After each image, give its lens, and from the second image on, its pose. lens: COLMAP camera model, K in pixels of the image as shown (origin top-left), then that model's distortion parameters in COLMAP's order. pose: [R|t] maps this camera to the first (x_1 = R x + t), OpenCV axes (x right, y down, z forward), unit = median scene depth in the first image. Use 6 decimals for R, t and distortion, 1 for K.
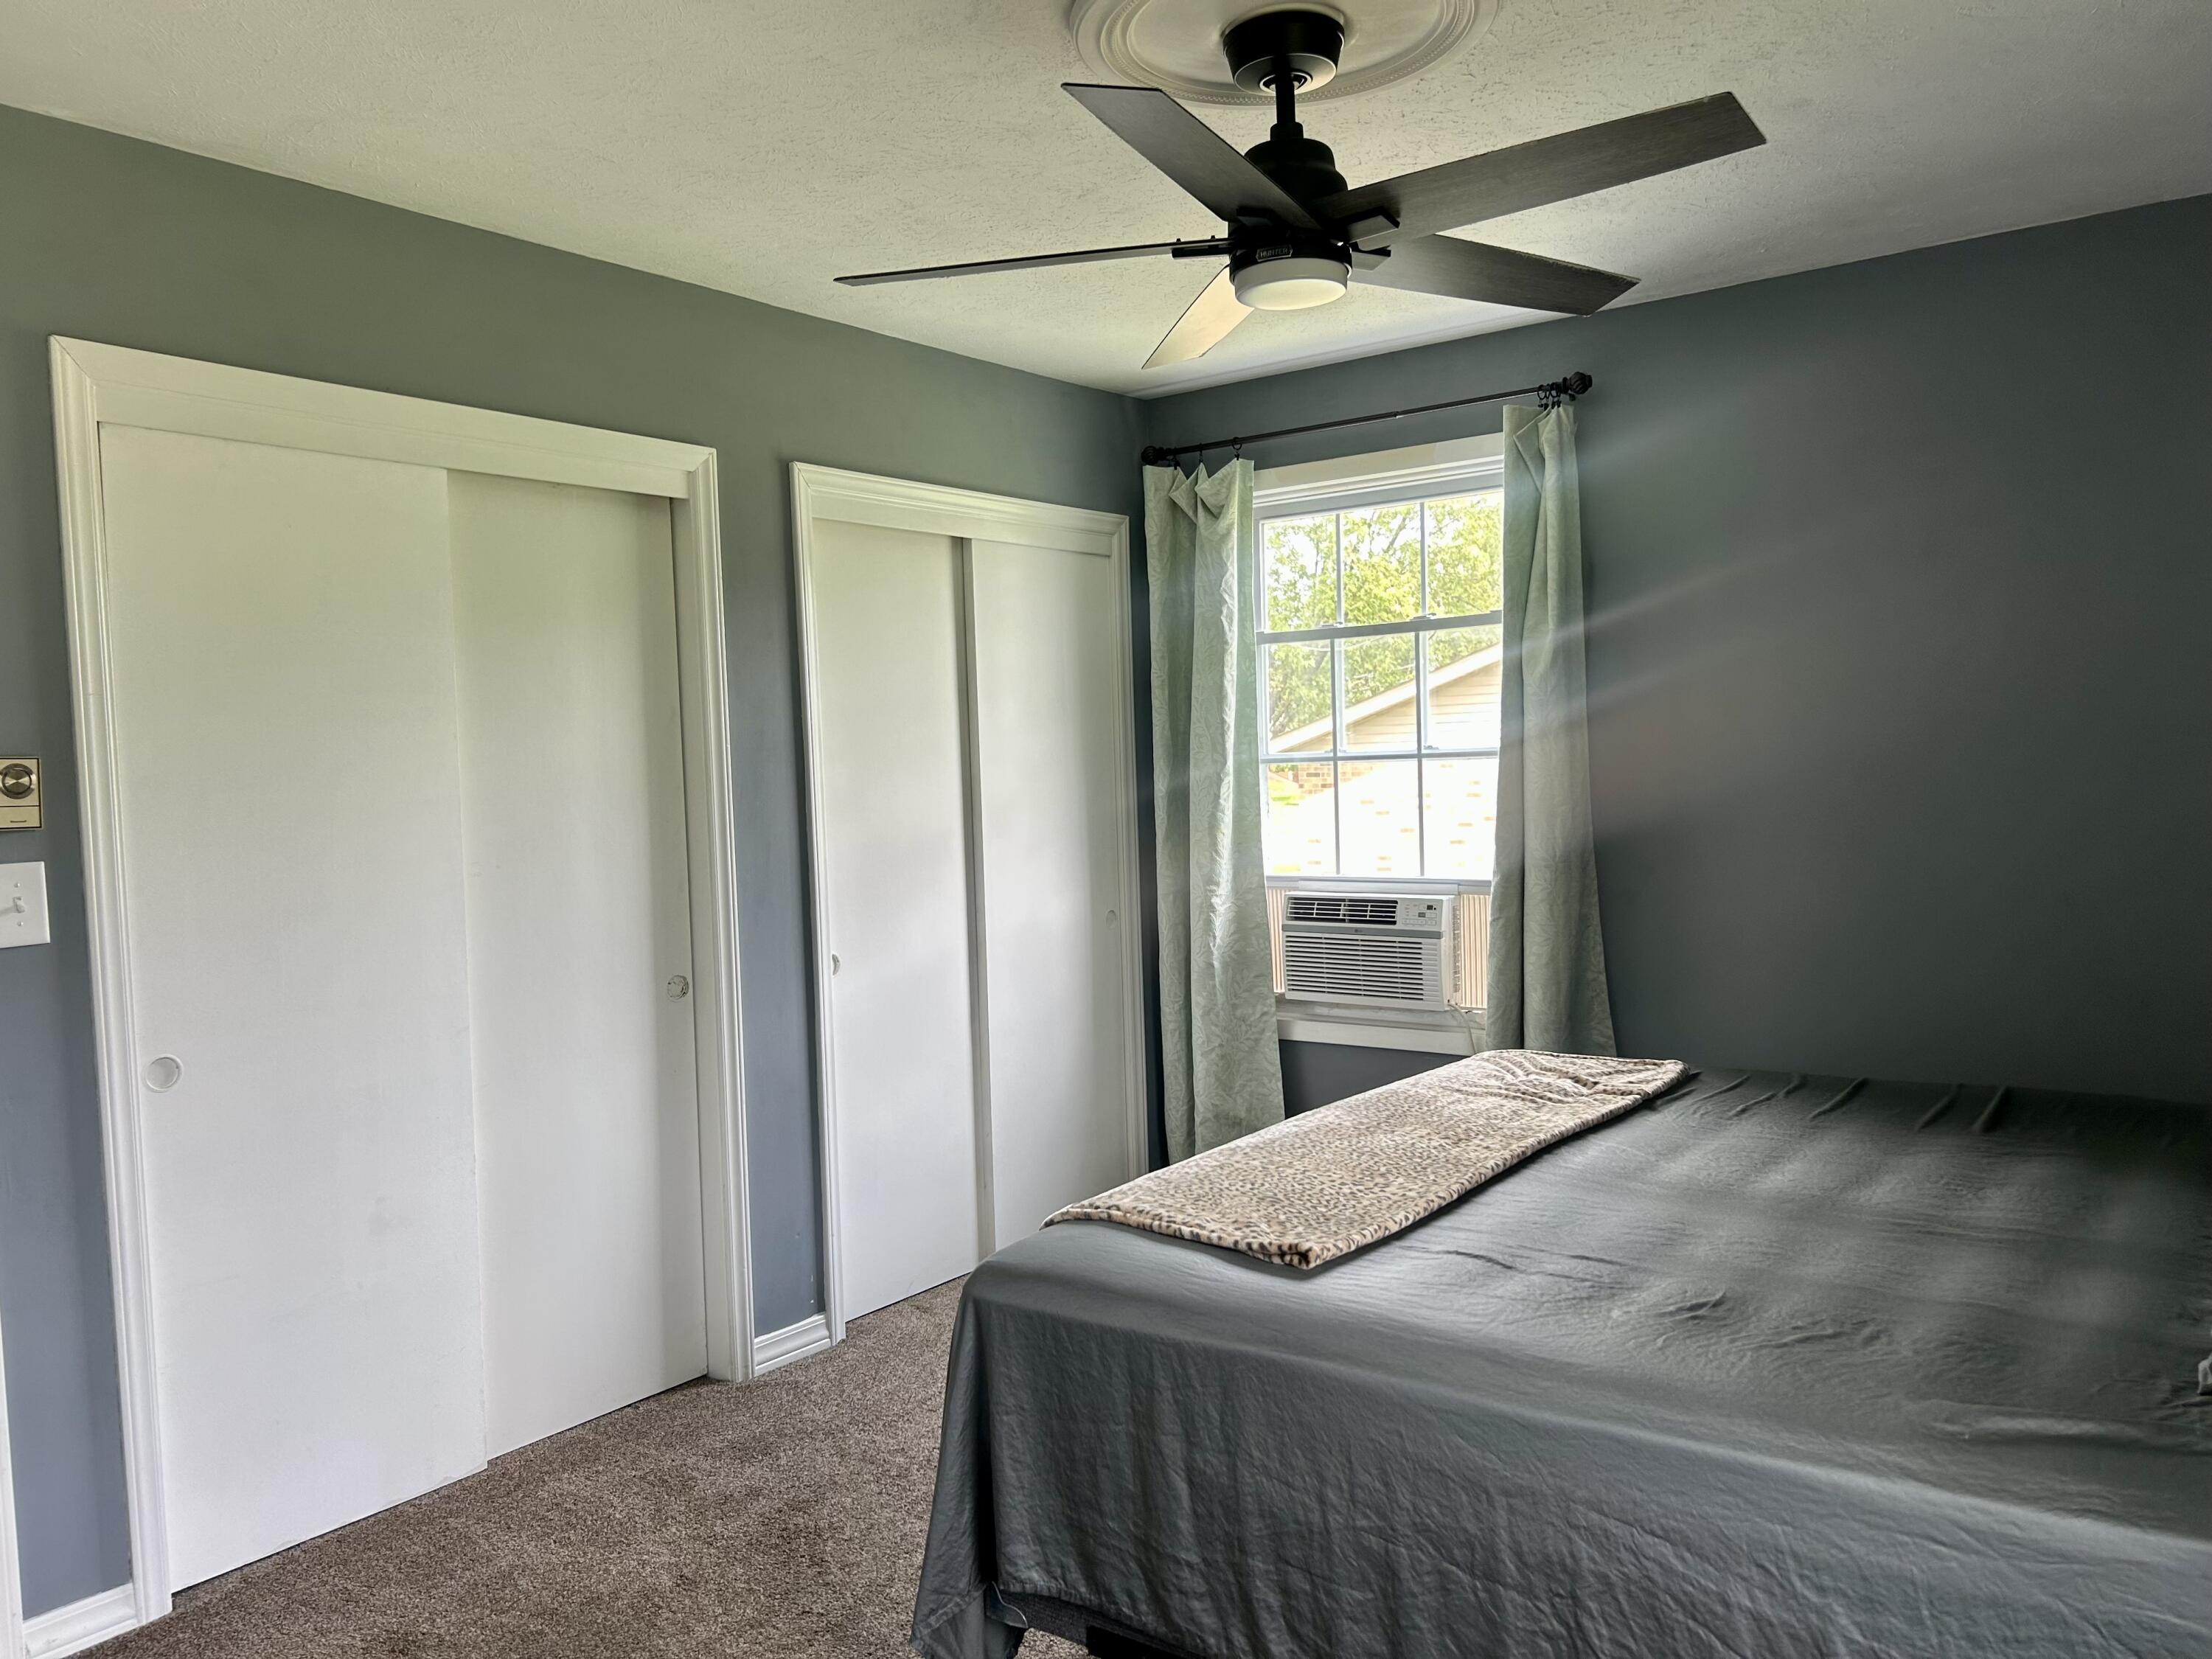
lens RADIAL K [[1675.9, 0, 1114.3], [0, 1675.9, 839.7], [0, 0, 1]] dist [0.053068, -0.063073]
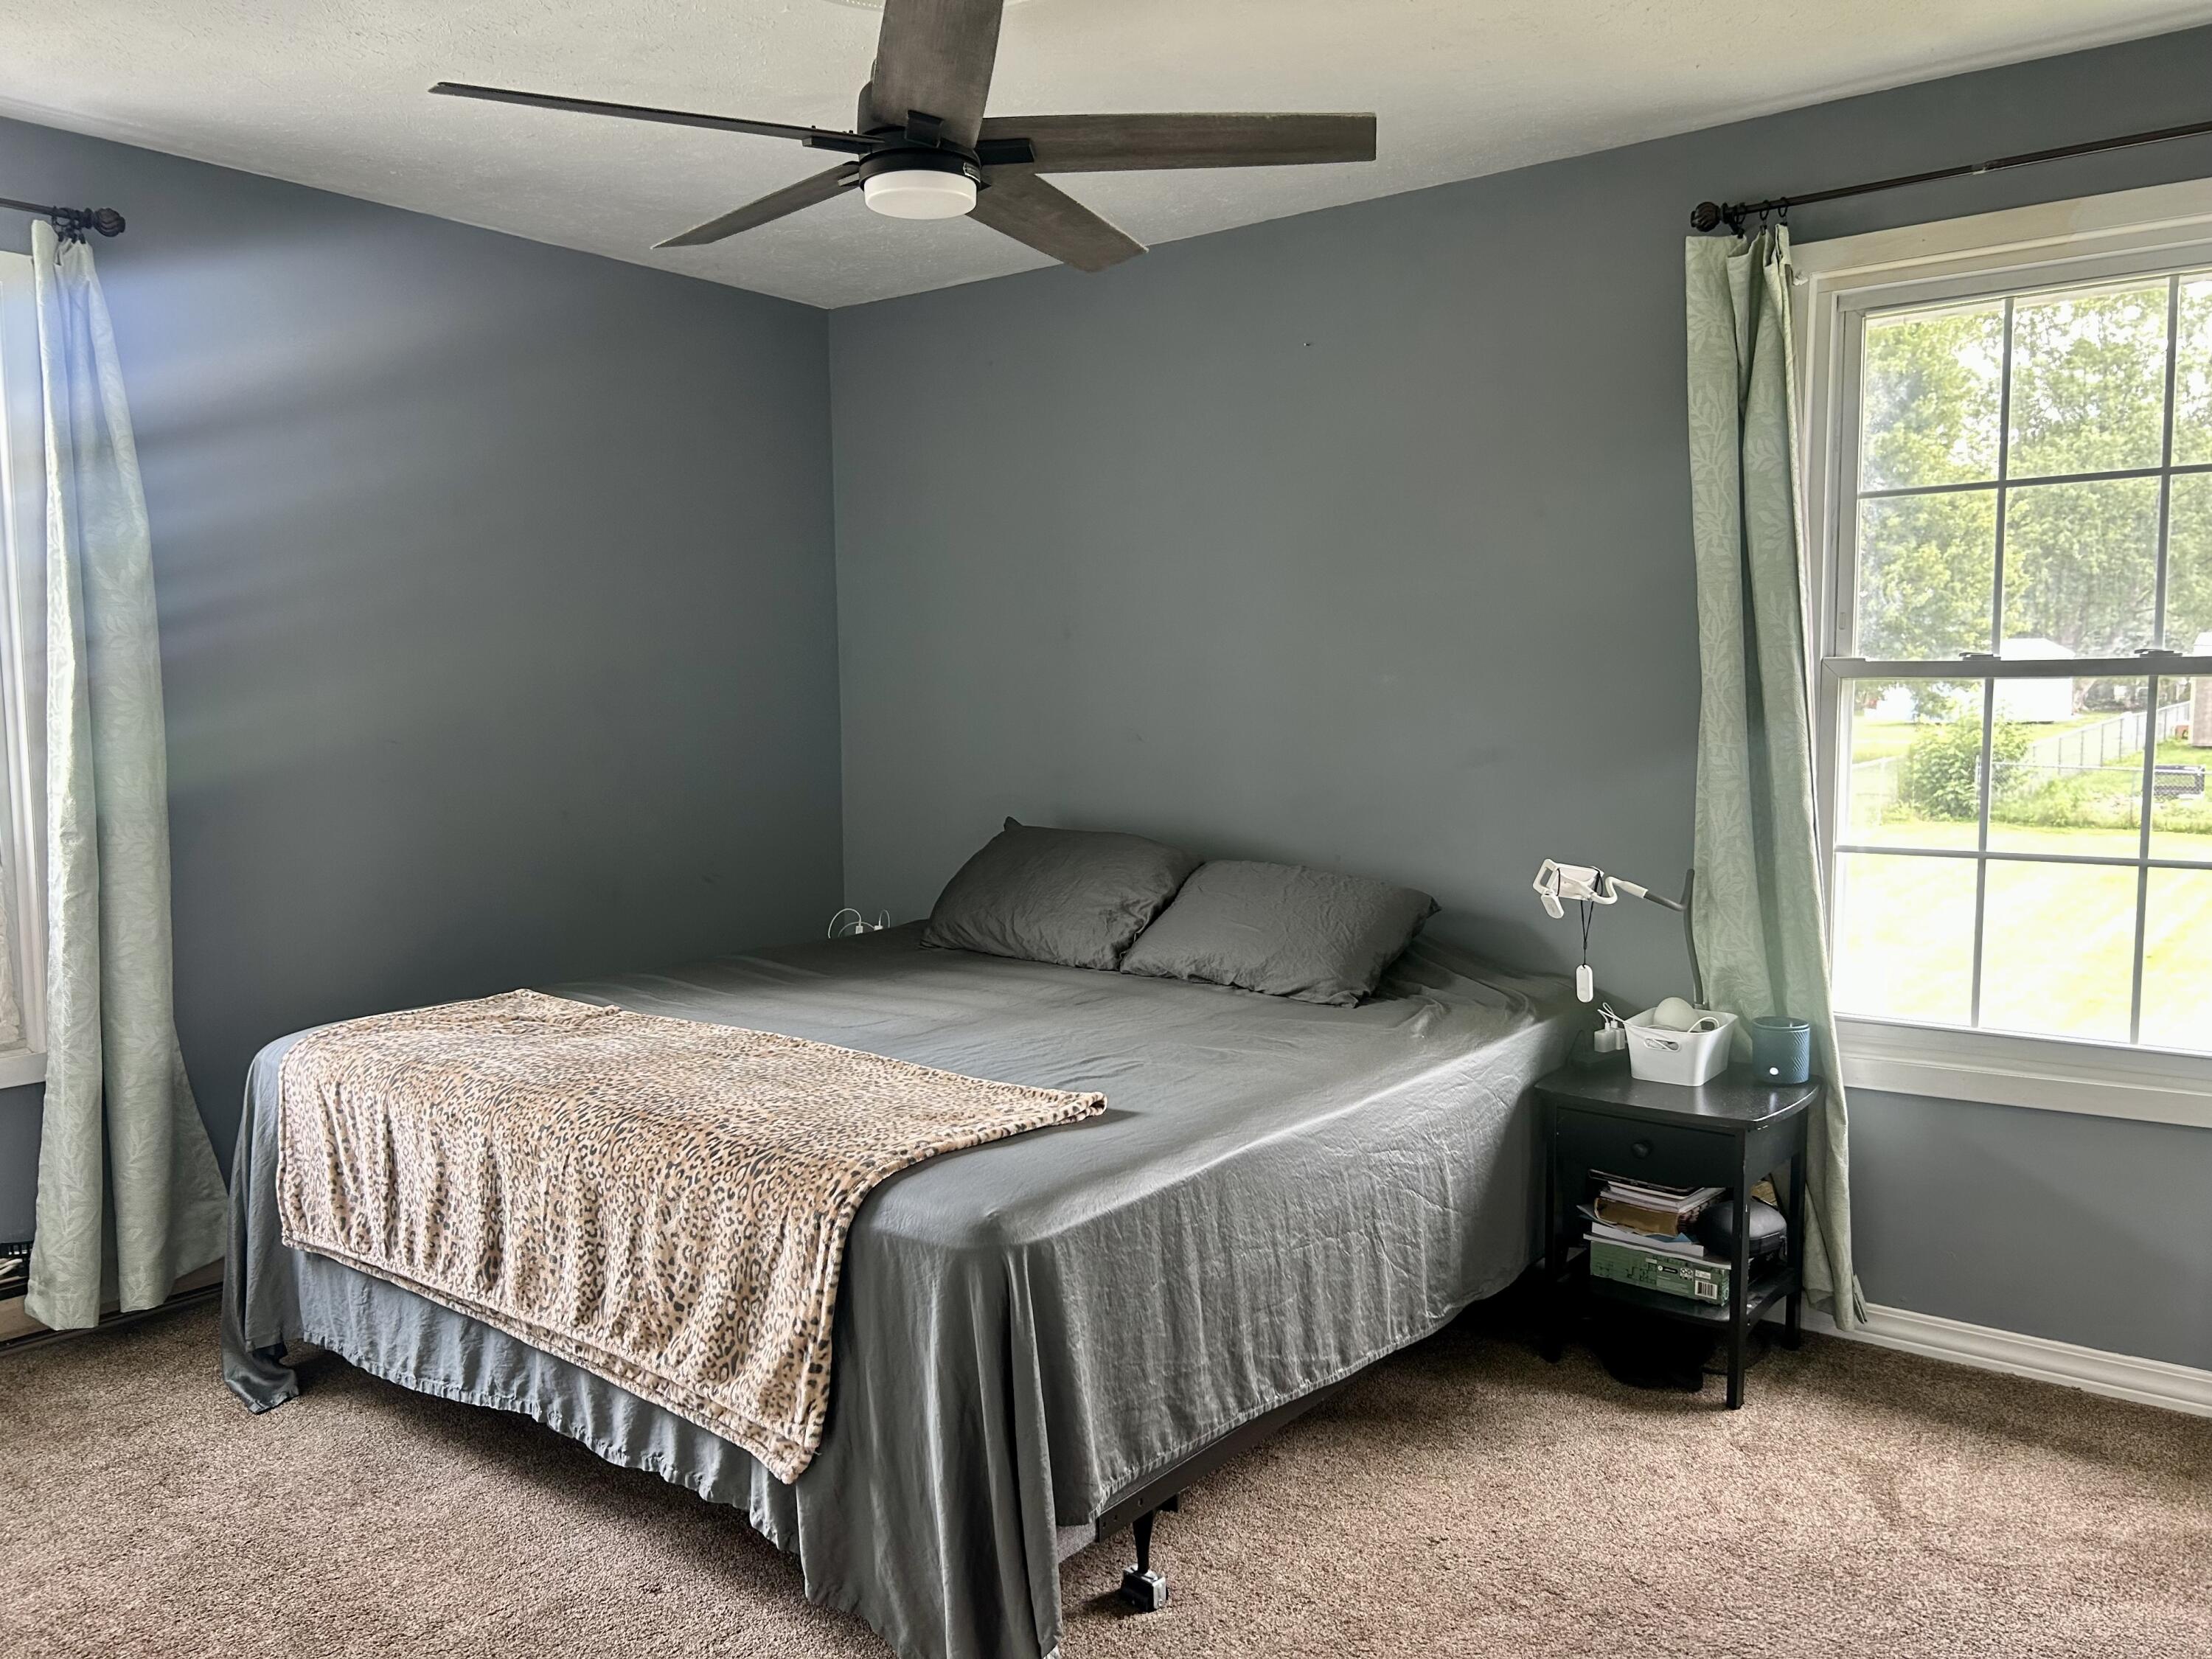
lens RADIAL K [[1675.9, 0, 1115.5], [0, 1675.9, 824.9], [0, 0, 1]] dist [0.053068, -0.063073]
pose [[0.020255, -0.048704, 0.998608, -1.103156], [0.054161, 0.997400, 0.047547, 0.008405], [-0.998327, 0.053123, 0.022840, 1.045571]]
